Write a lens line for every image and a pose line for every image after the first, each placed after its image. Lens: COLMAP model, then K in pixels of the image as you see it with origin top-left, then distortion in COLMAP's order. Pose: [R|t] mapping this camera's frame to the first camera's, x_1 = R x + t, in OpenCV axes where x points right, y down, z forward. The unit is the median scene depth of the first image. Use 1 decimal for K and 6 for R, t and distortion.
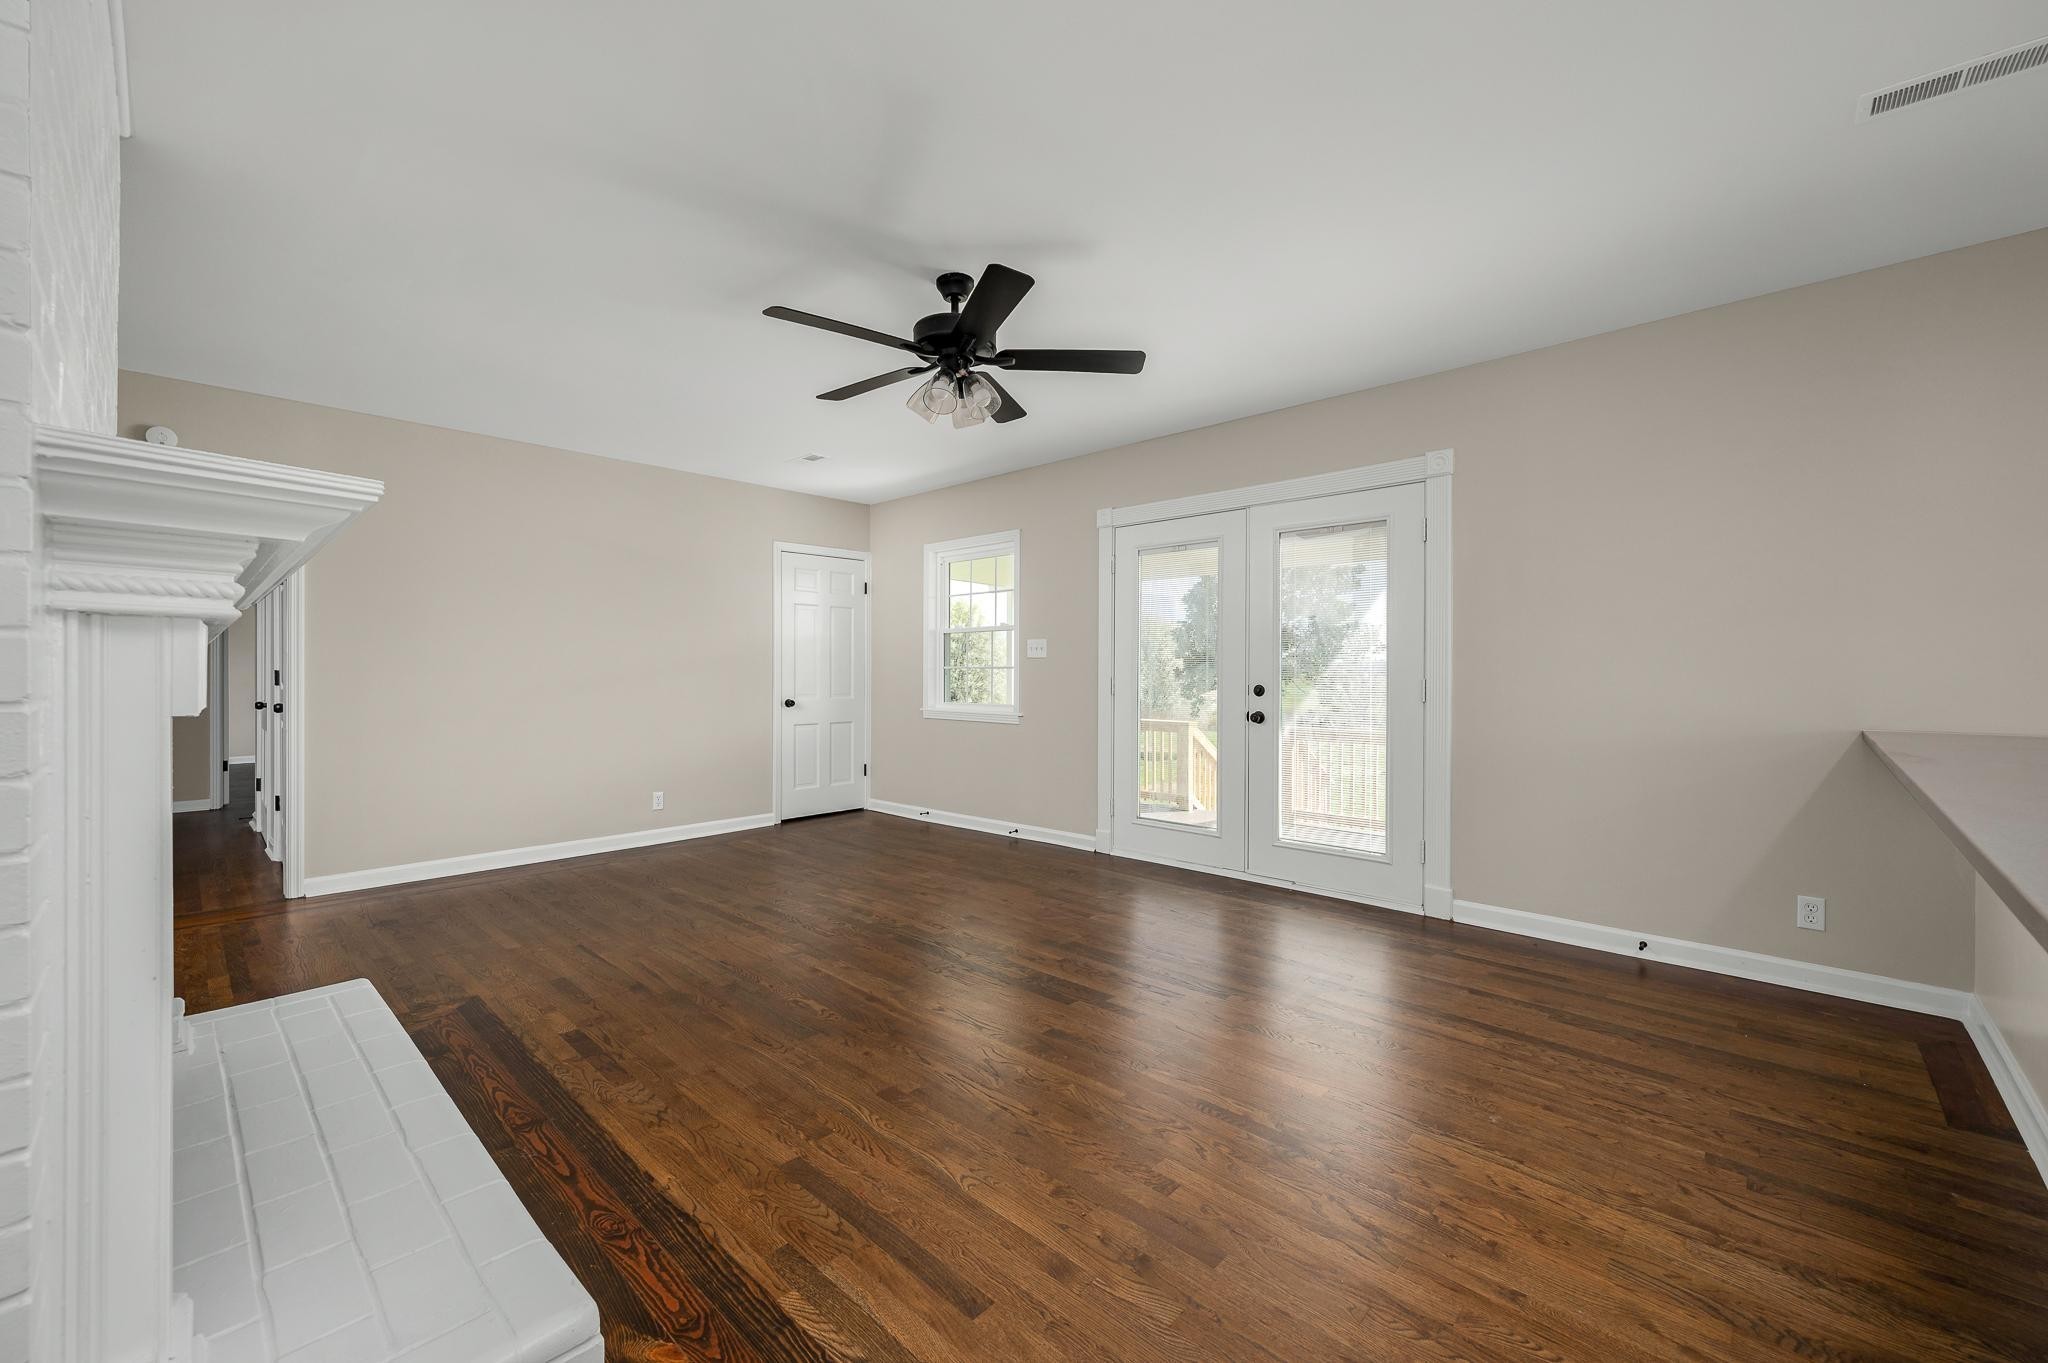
lens RADIAL K [[797.9, 0, 1034.2], [0, 797.9, 672.1], [0, 0, 1]] dist [0.000258, 0.000044]
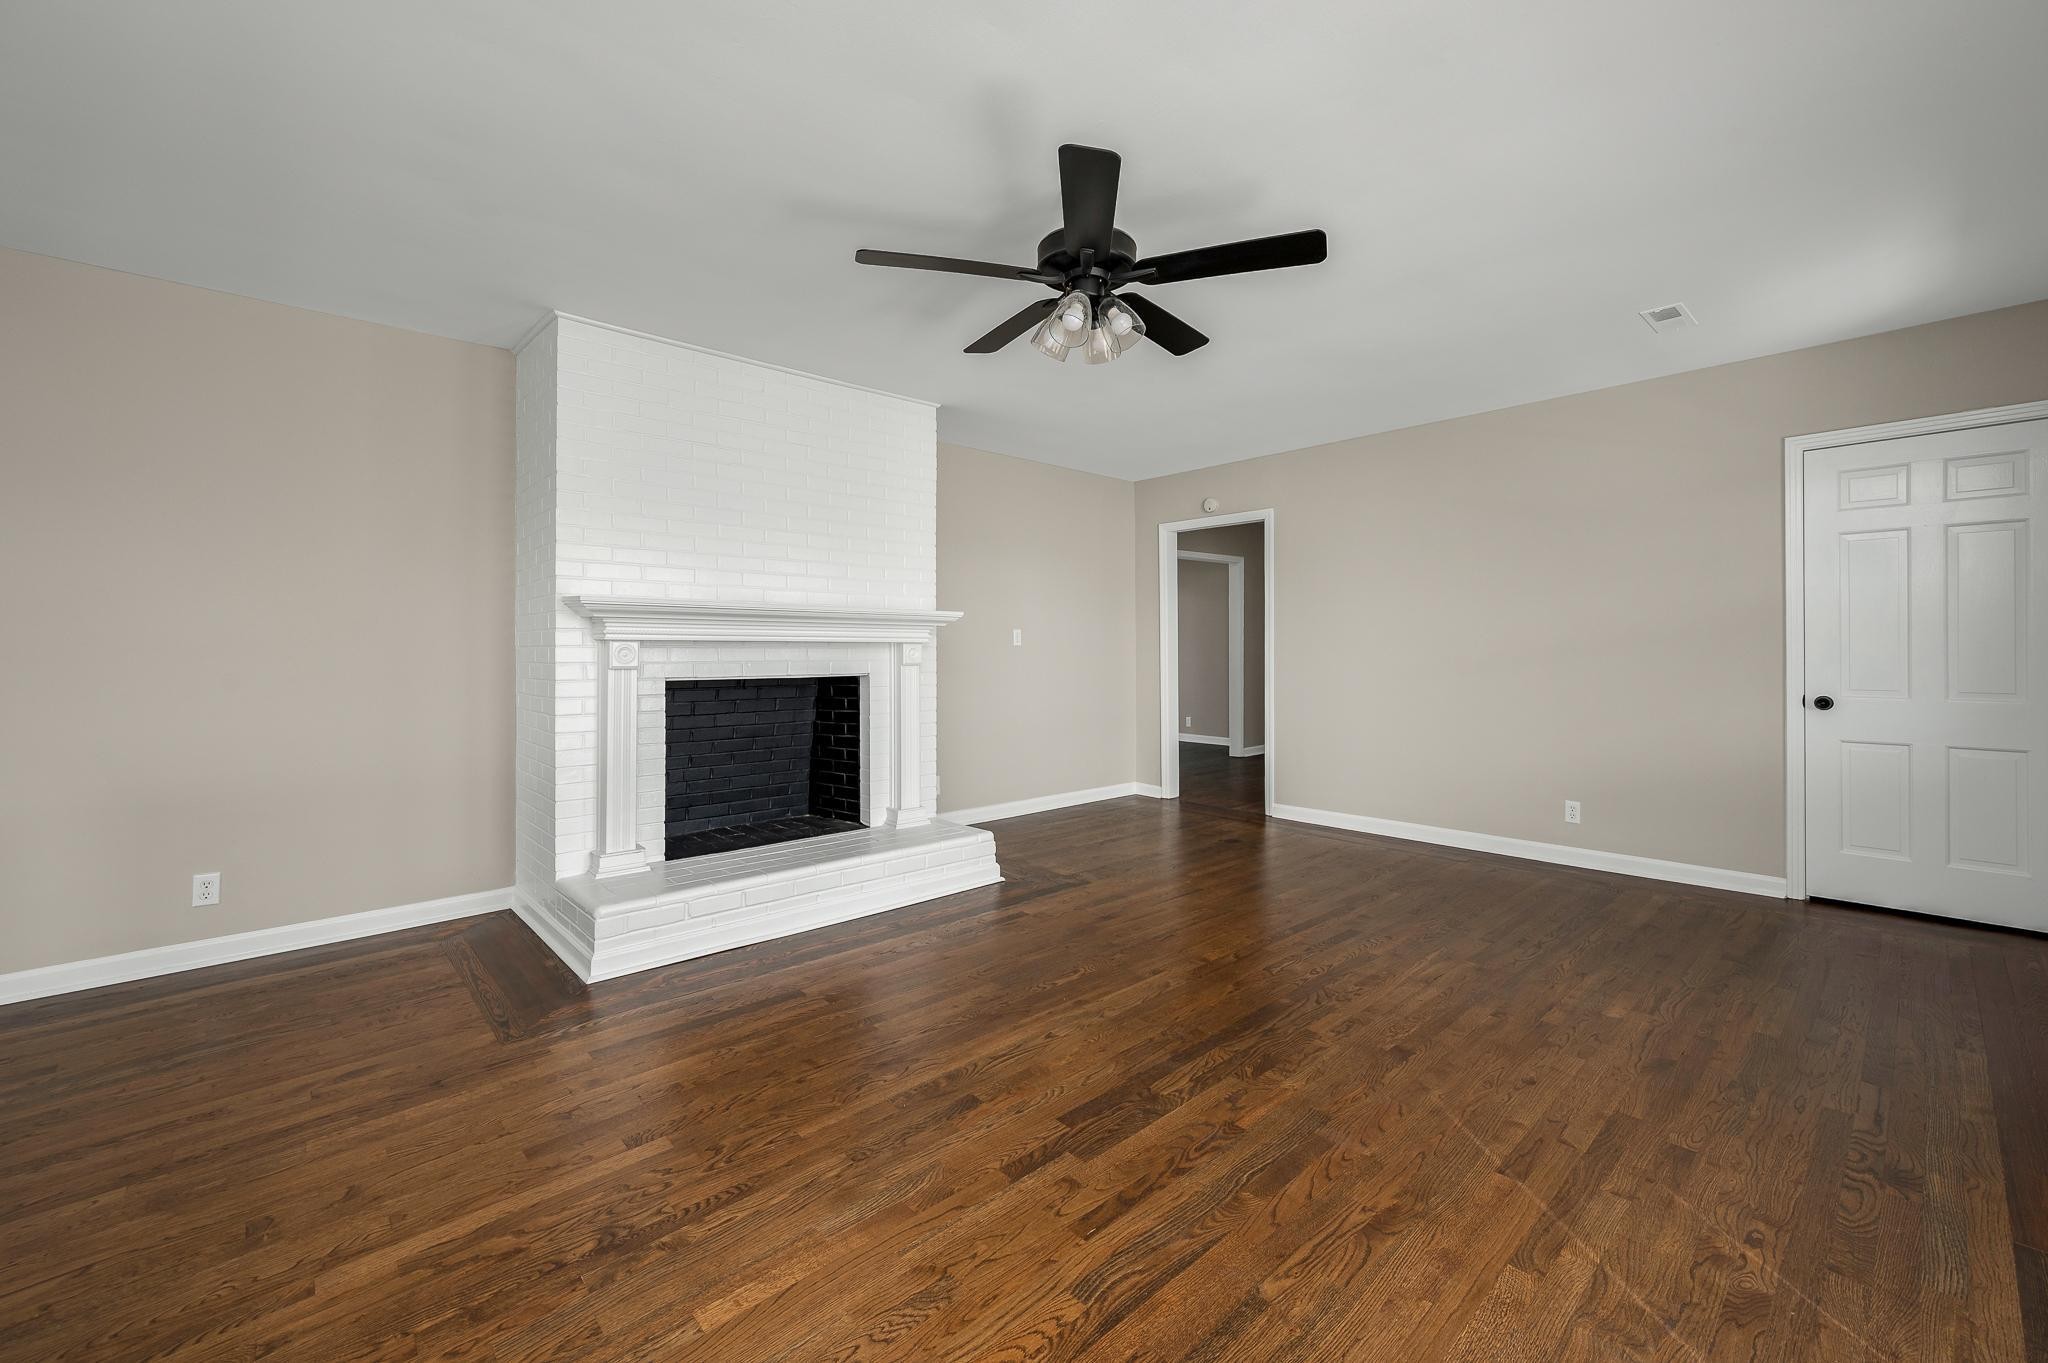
lens RADIAL K [[825.4, 0, 1033.2], [0, 825.4, 652.5], [0, 0, 1]] dist [-0.000788, 0.000197]
pose [[-0.071966, 0.002142, -0.997405, 0.639983], [0.004259, 0.999989, 0.001840, -0.004398], [0.997398, -0.004115, -0.071974, 0.842058]]
